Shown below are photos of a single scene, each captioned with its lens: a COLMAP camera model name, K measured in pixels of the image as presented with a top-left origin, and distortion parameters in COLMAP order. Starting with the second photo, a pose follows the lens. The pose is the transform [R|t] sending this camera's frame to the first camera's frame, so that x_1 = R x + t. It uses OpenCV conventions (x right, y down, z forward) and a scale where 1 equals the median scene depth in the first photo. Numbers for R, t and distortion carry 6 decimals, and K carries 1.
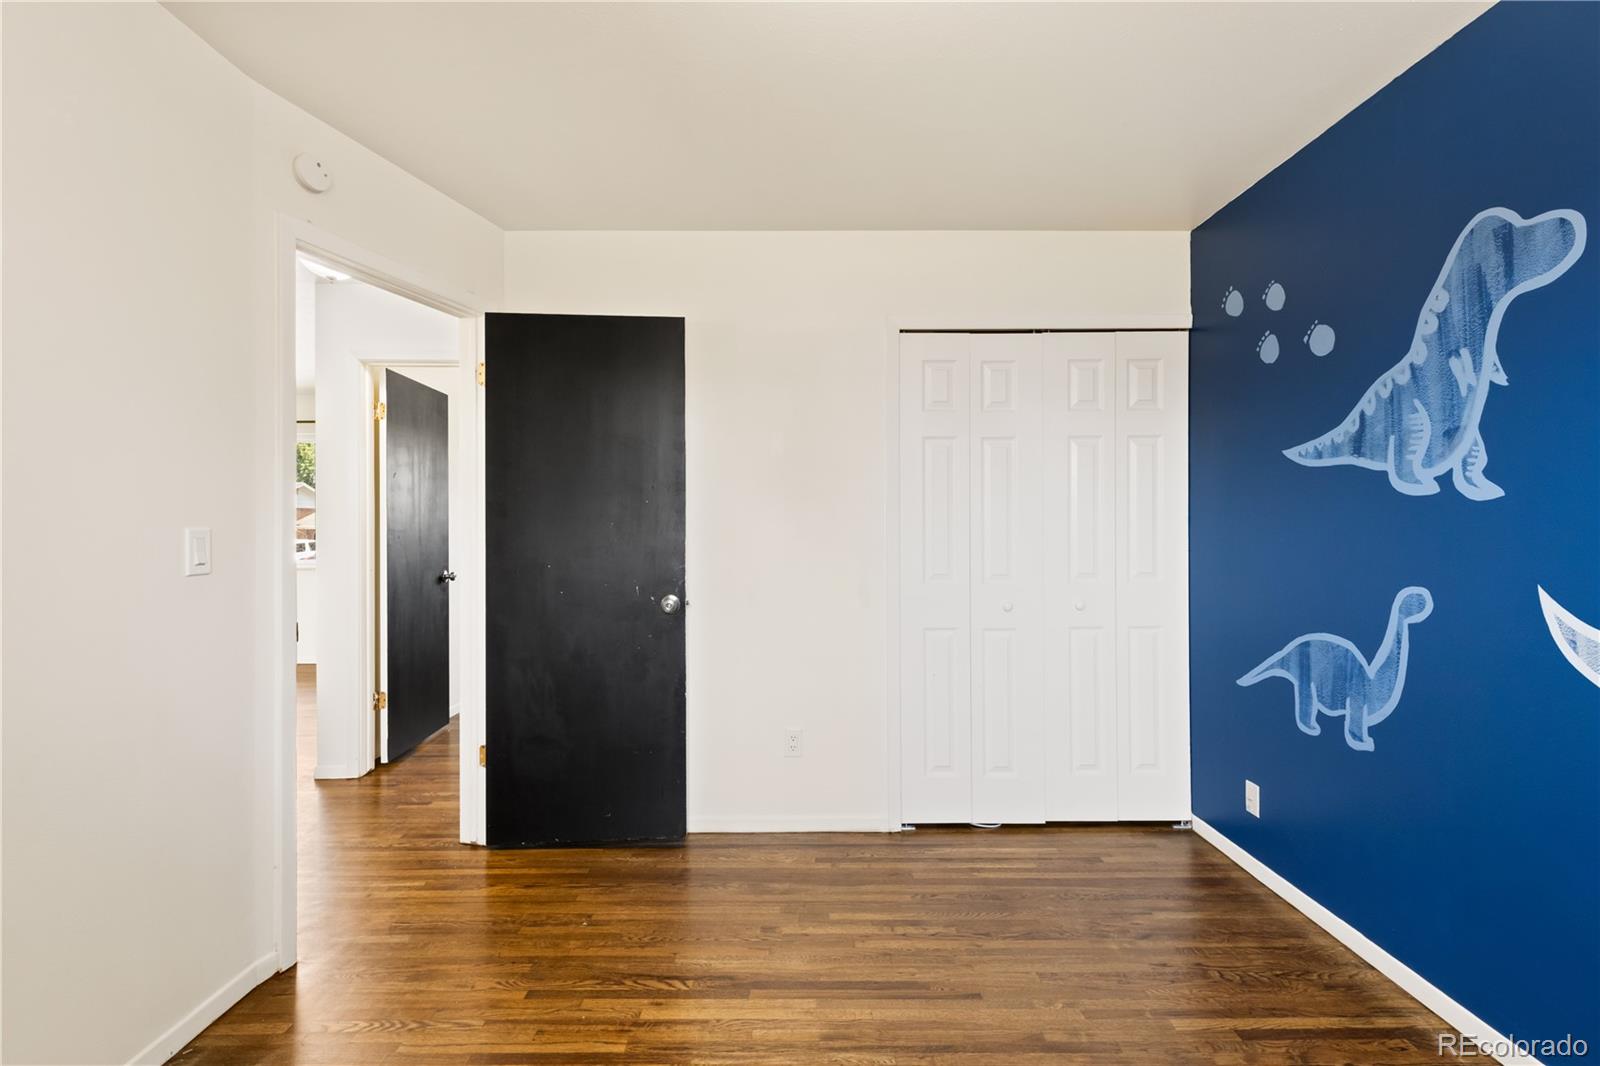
lens RADIAL K [[737.4, 0, 804.8], [0, 737.4, 526.8], [0, 0, 1]] dist [0.000752, -0.000312]
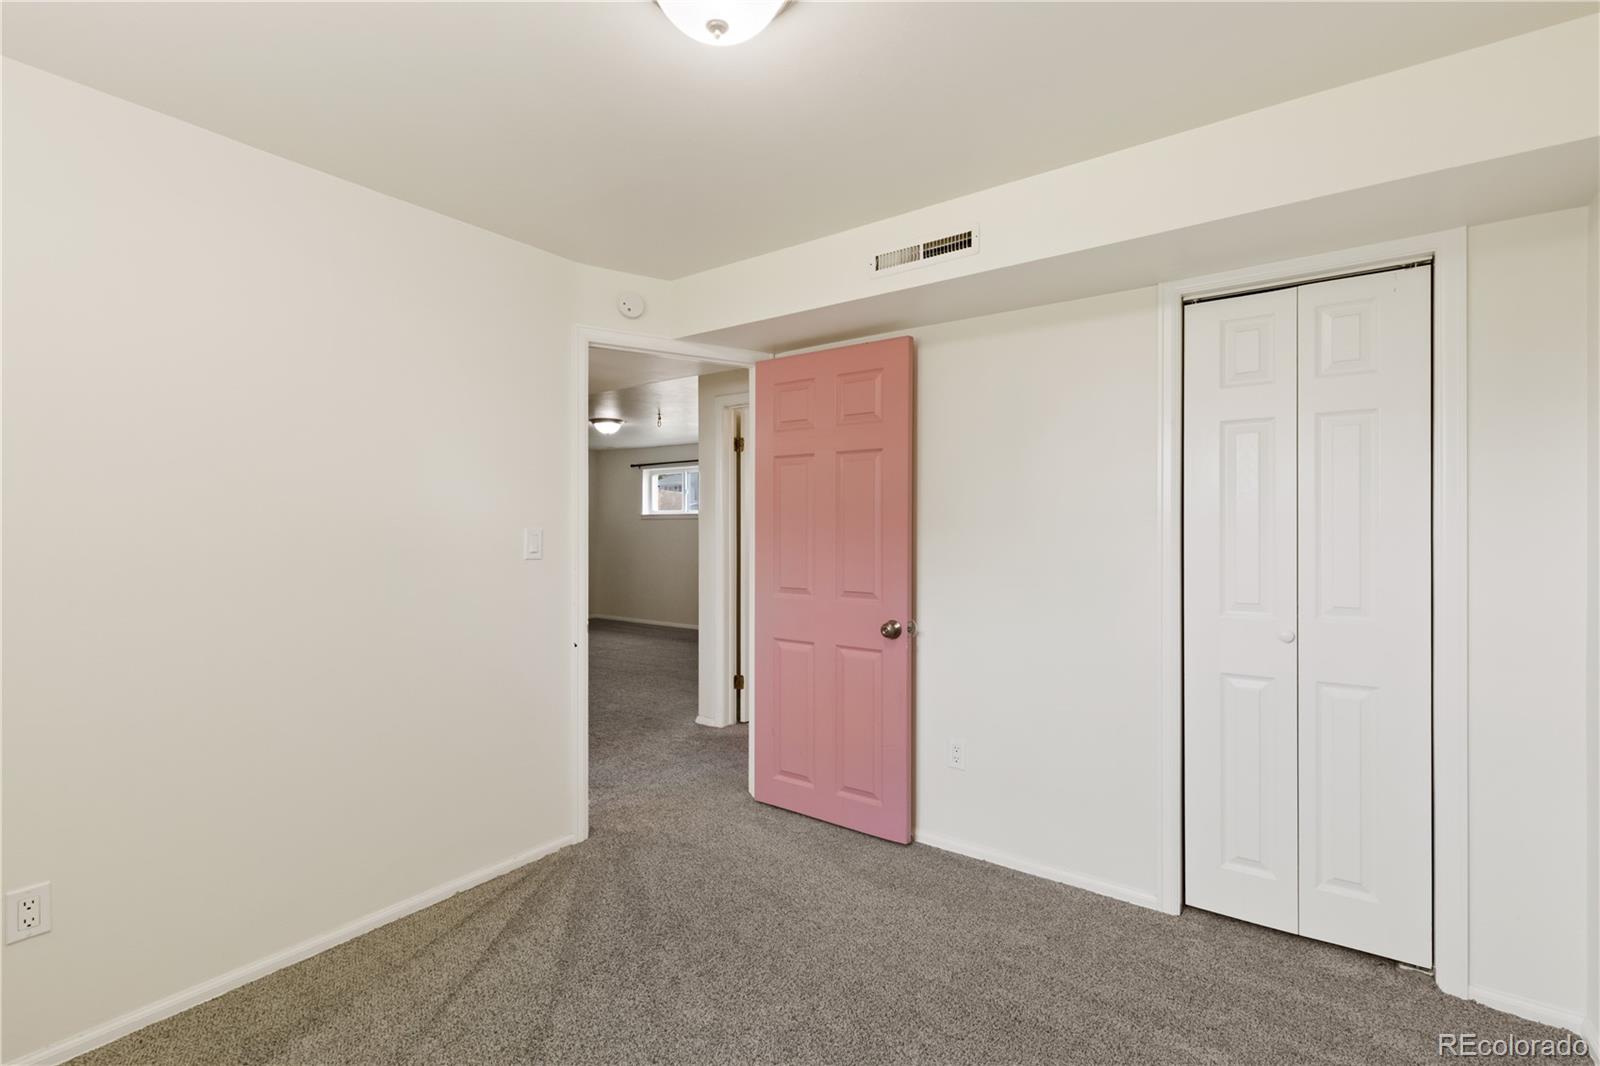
lens RADIAL K [[737.4, 0, 804.8], [0, 737.4, 526.8], [0, 0, 1]] dist [0.000752, -0.000312]
pose [[0.731854, -0.002497, -0.681457, 0.481436], [-0.014856, 0.999697, -0.019618, 0.014159], [0.681299, 0.024482, 0.731596, 0.187964]]
